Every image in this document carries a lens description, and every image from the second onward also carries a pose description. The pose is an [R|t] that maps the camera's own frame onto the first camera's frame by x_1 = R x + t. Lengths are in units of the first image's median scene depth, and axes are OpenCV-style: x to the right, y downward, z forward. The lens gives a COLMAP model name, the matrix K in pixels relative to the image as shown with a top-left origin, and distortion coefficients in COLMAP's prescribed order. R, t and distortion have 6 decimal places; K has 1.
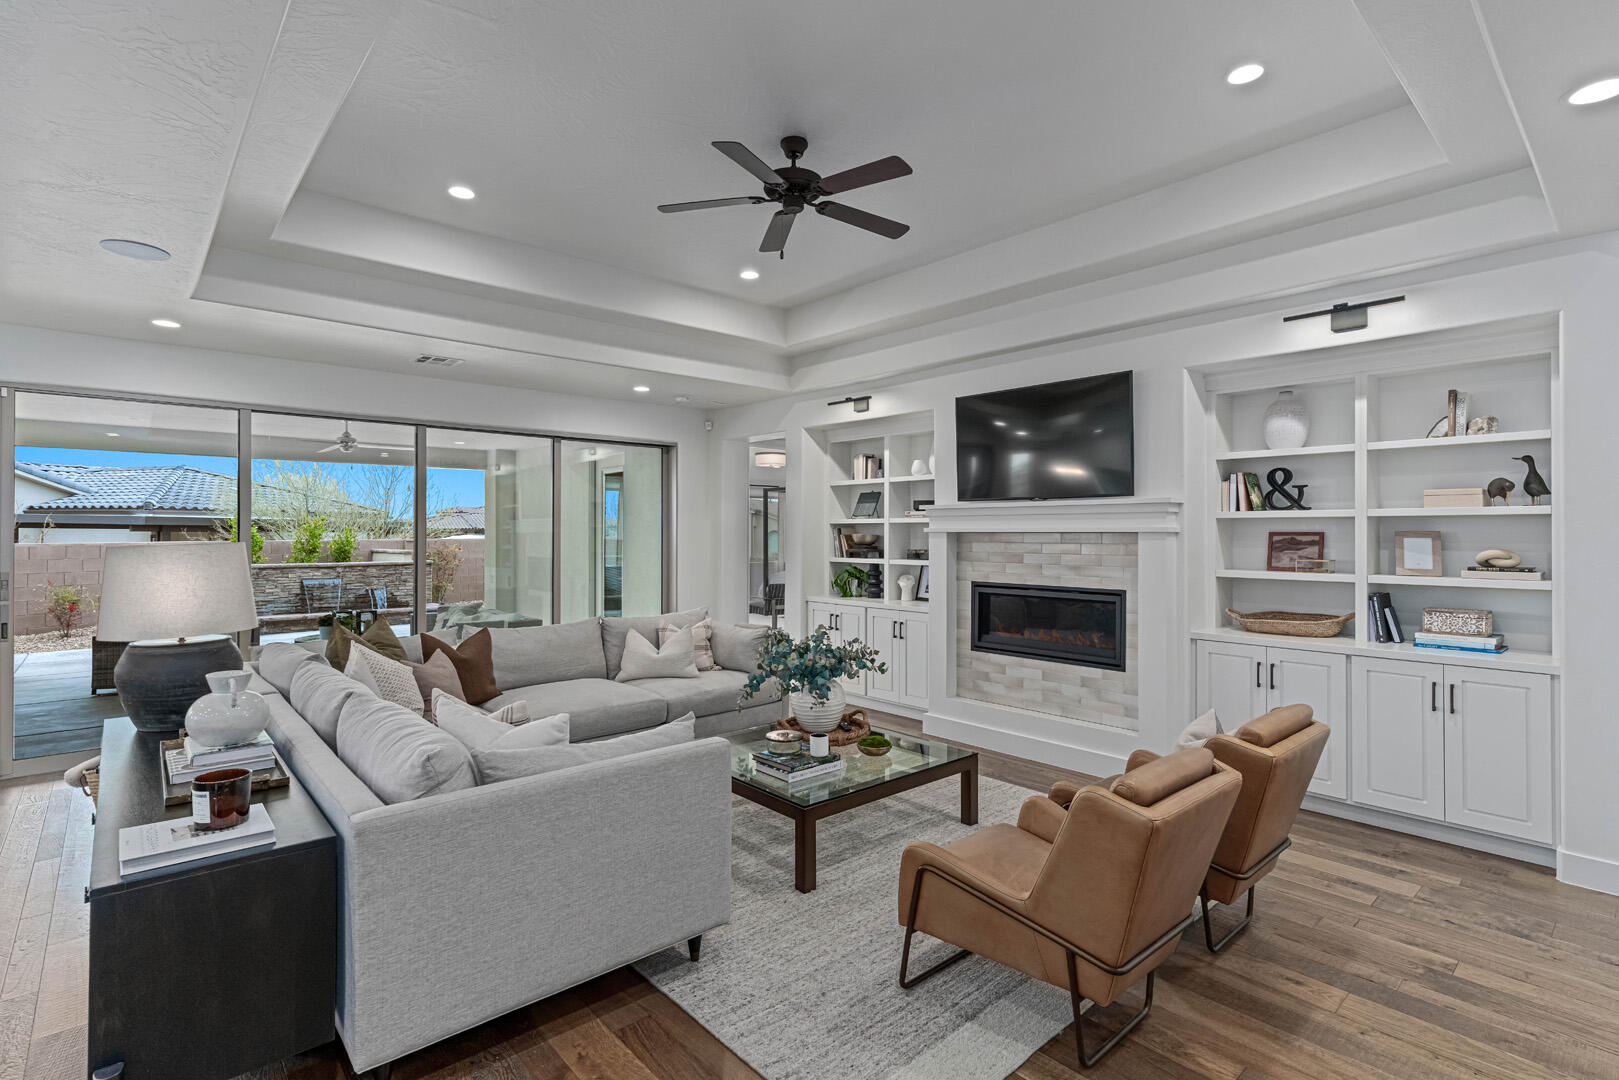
lens RADIAL K [[770.5, 0, 807.1], [0, 770.5, 527.3], [0, 0, 1]] dist [-0.001274, 0.000133]
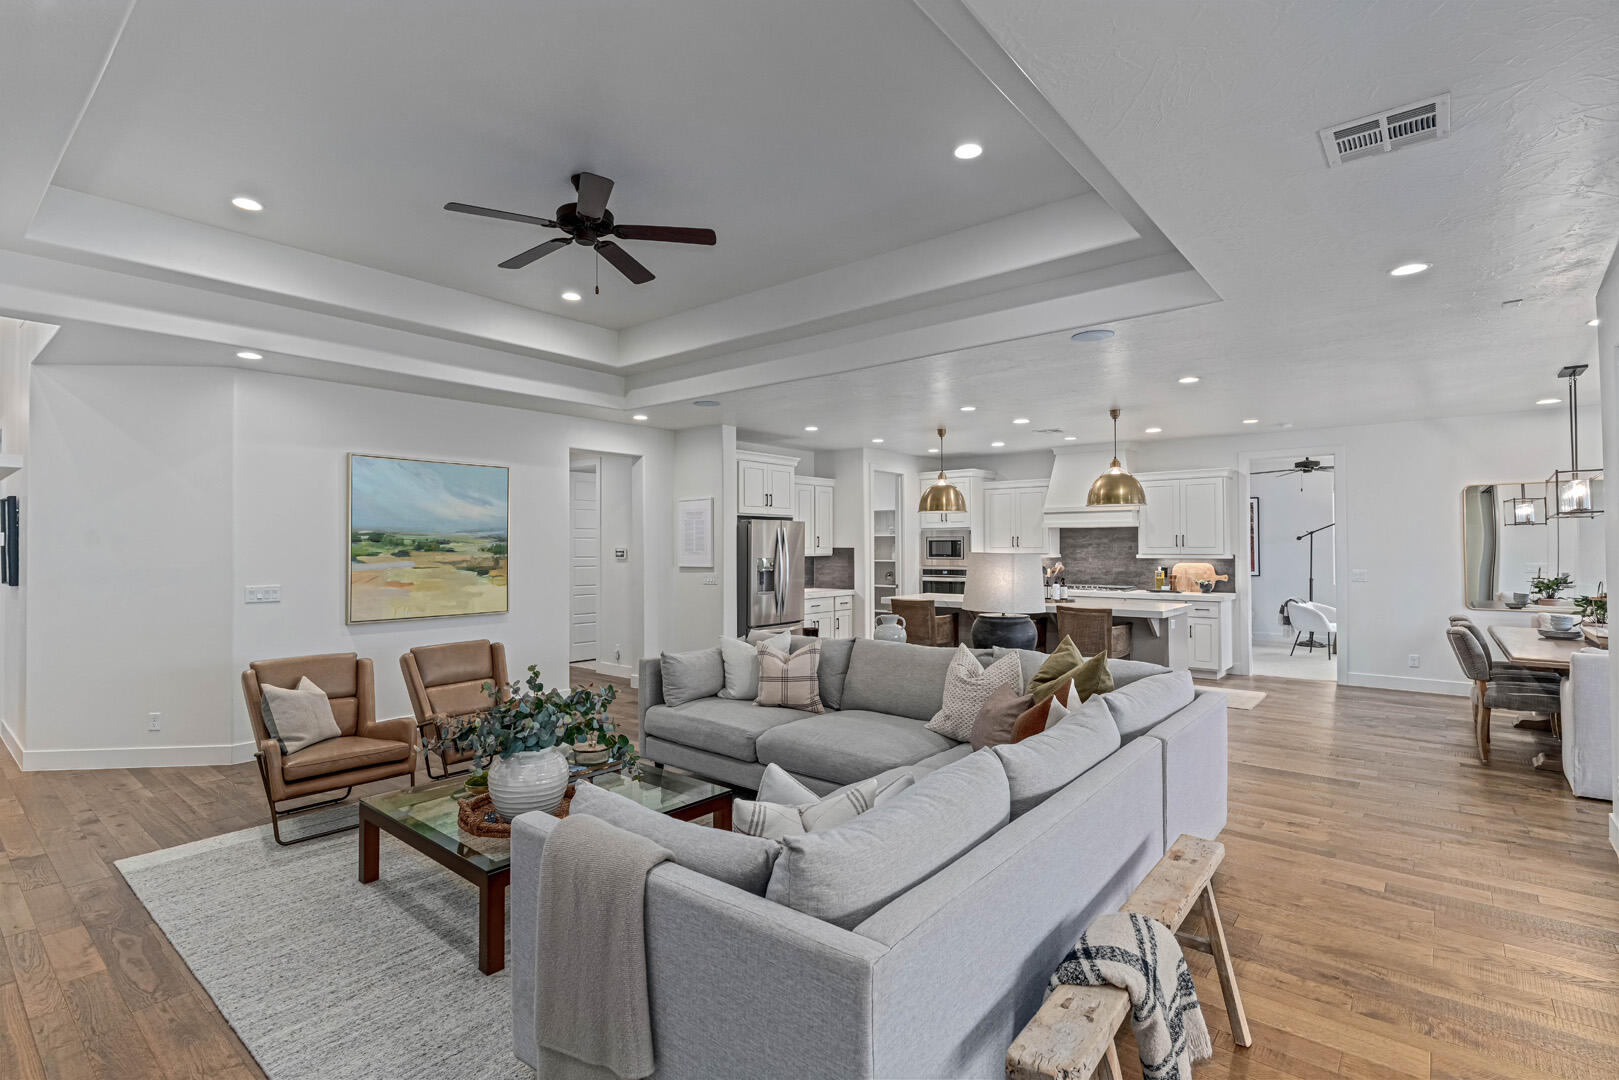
lens RADIAL K [[770.0, 0, 802.3], [0, 770.0, 523.5], [0, 0, 1]] dist [0.002625, 0.001341]
pose [[-0.988973, 0.000108, -0.148098, -0.104706], [0.005595, 0.999313, -0.036632, 0.010877], [0.147992, -0.037057, -0.988294, 1.396094]]
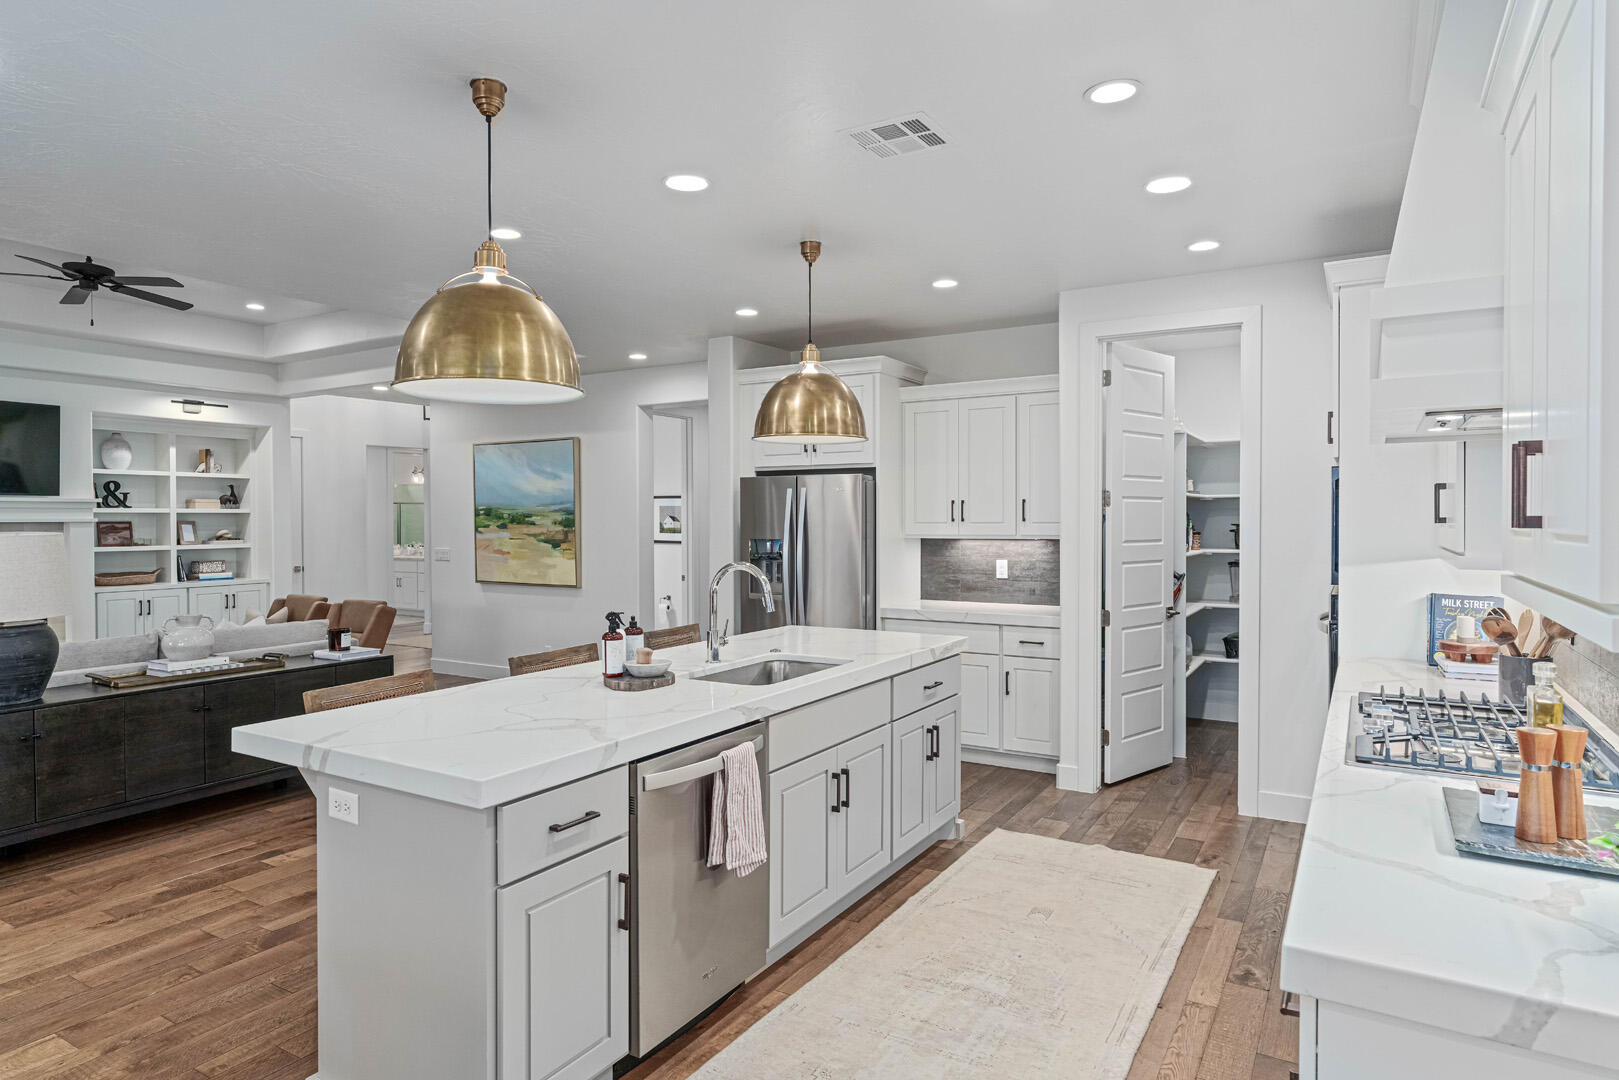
lens RADIAL K [[931.2, 0, 800.7], [0, 931.2, 530.8], [0, 0, 1]] dist [-0.001702, 0.000967]
pose [[-0.288384, -0.011753, 0.957443, -1.336656], [-0.002751, 0.999931, 0.011446, -0.000677], [-0.957511, 0.000667, -0.288396, 0.170837]]
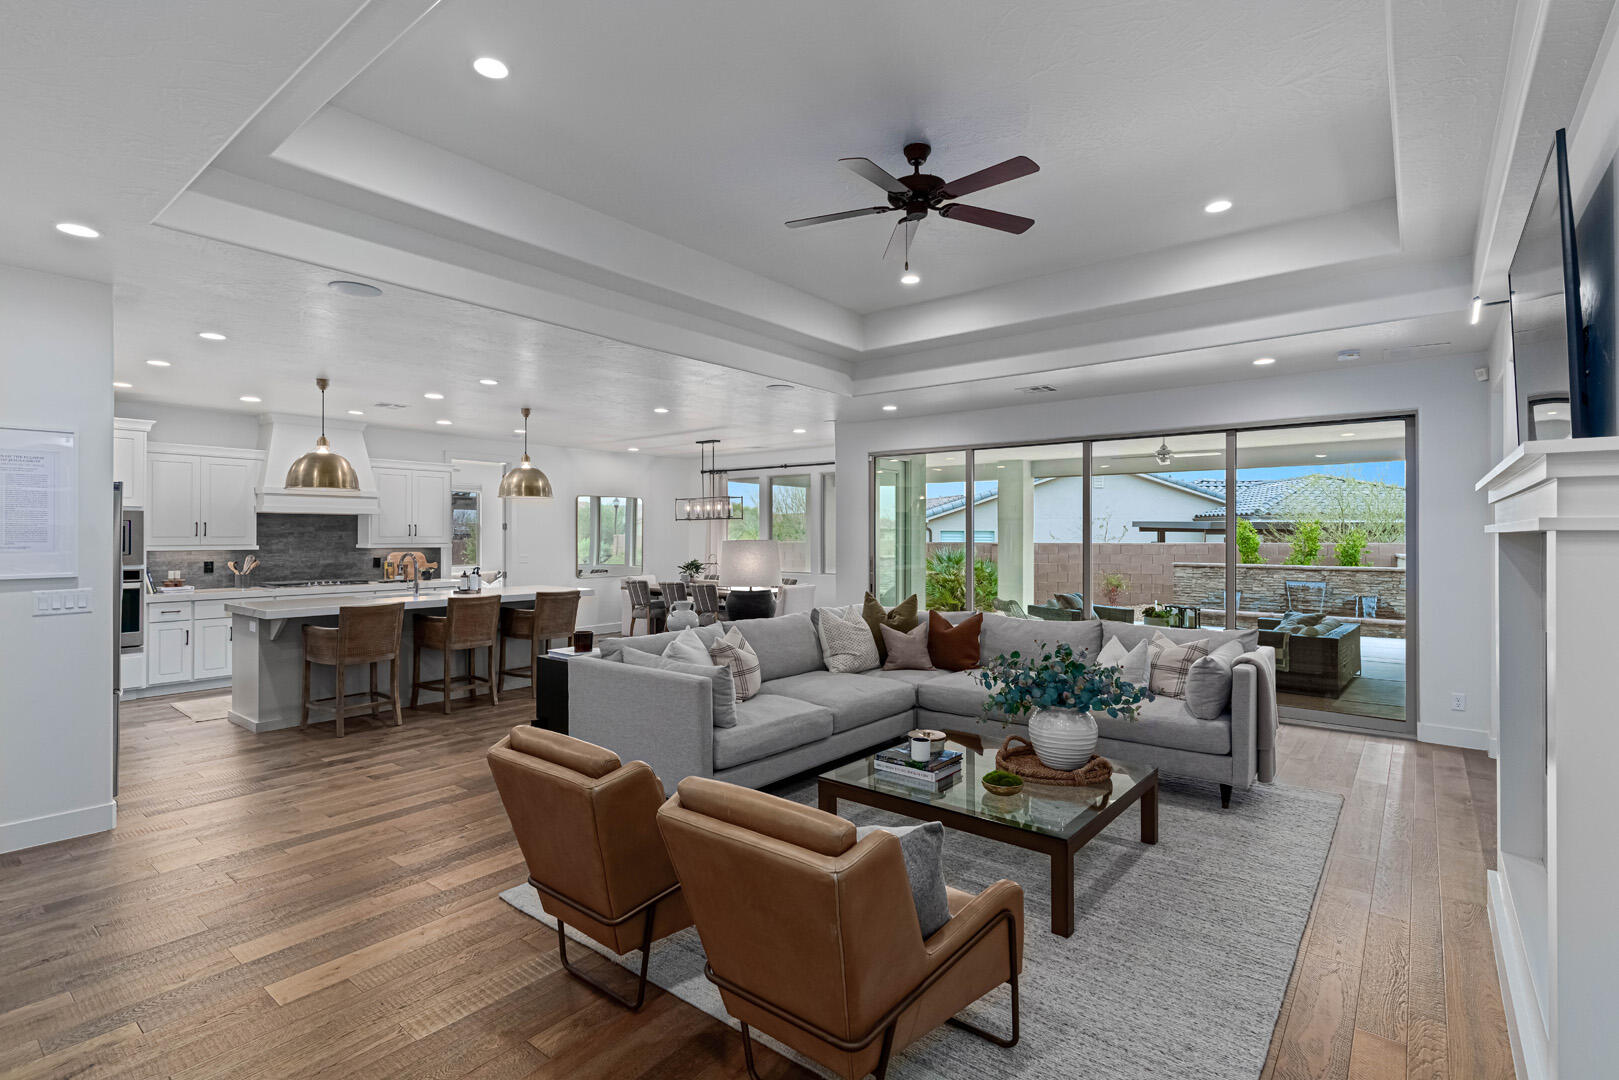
lens RADIAL K [[767.1, 0, 800.5], [0, 767.1, 532.8], [0, 0, 1]] dist [0.002480, 0.000602]
pose [[0.158175, -0.002602, -0.987408, 0.635757], [0.005403, 0.999984, -0.001770, 0.004123], [0.987396, -0.005055, 0.158186, 0.460597]]
